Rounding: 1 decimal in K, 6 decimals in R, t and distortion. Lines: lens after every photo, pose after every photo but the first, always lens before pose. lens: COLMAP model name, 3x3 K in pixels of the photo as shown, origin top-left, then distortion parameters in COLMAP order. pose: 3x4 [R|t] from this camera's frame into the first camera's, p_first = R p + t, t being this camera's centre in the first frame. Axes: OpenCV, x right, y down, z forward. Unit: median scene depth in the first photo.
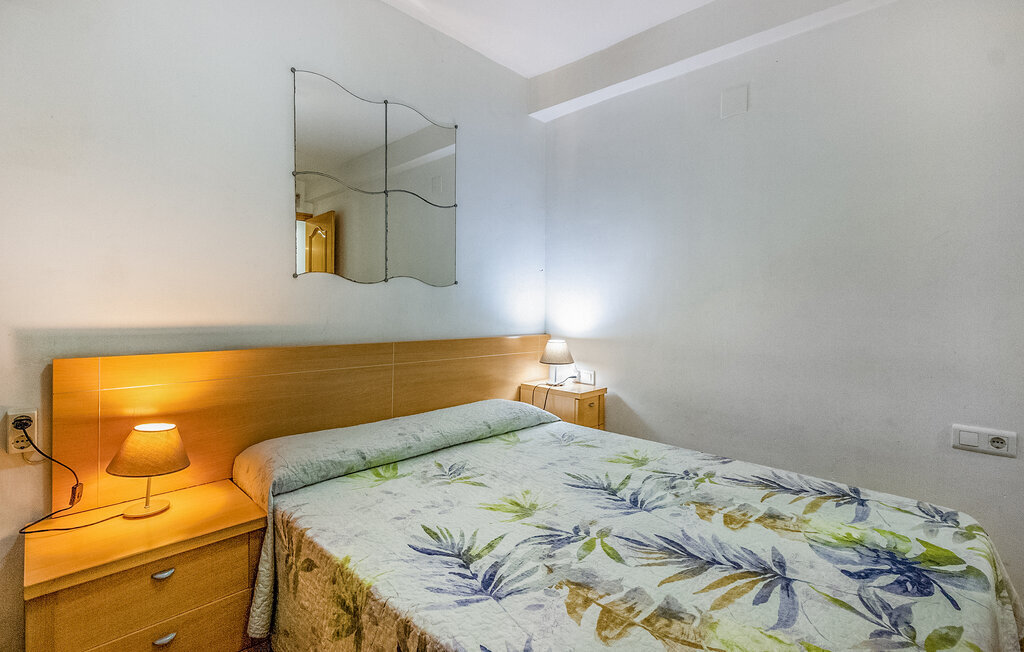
lens RADIAL K [[481.0, 0, 511.2], [0, 481.0, 307.1], [0, 0, 1]] dist [0.001484, -0.000096]
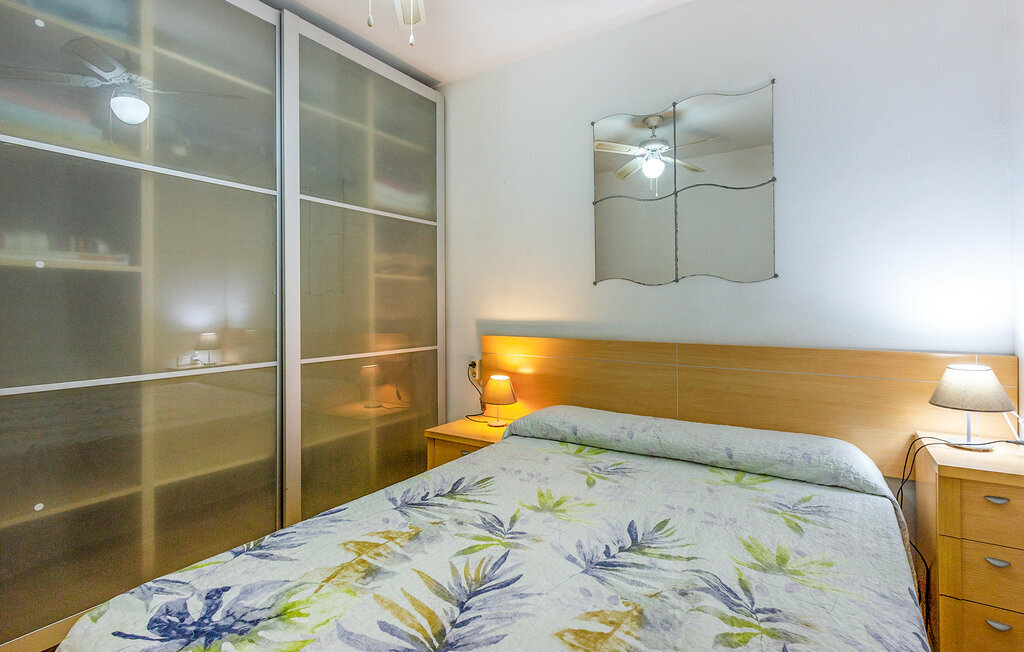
lens RADIAL K [[481.0, 0, 511.2], [0, 481.0, 307.1], [0, 0, 1]] dist [0.001484, -0.000096]
pose [[0.187070, -0.007201, -0.982320, 1.043026], [0.007111, 0.999957, -0.005976, 0.003269], [0.982321, -0.005868, 0.187113, 0.756896]]
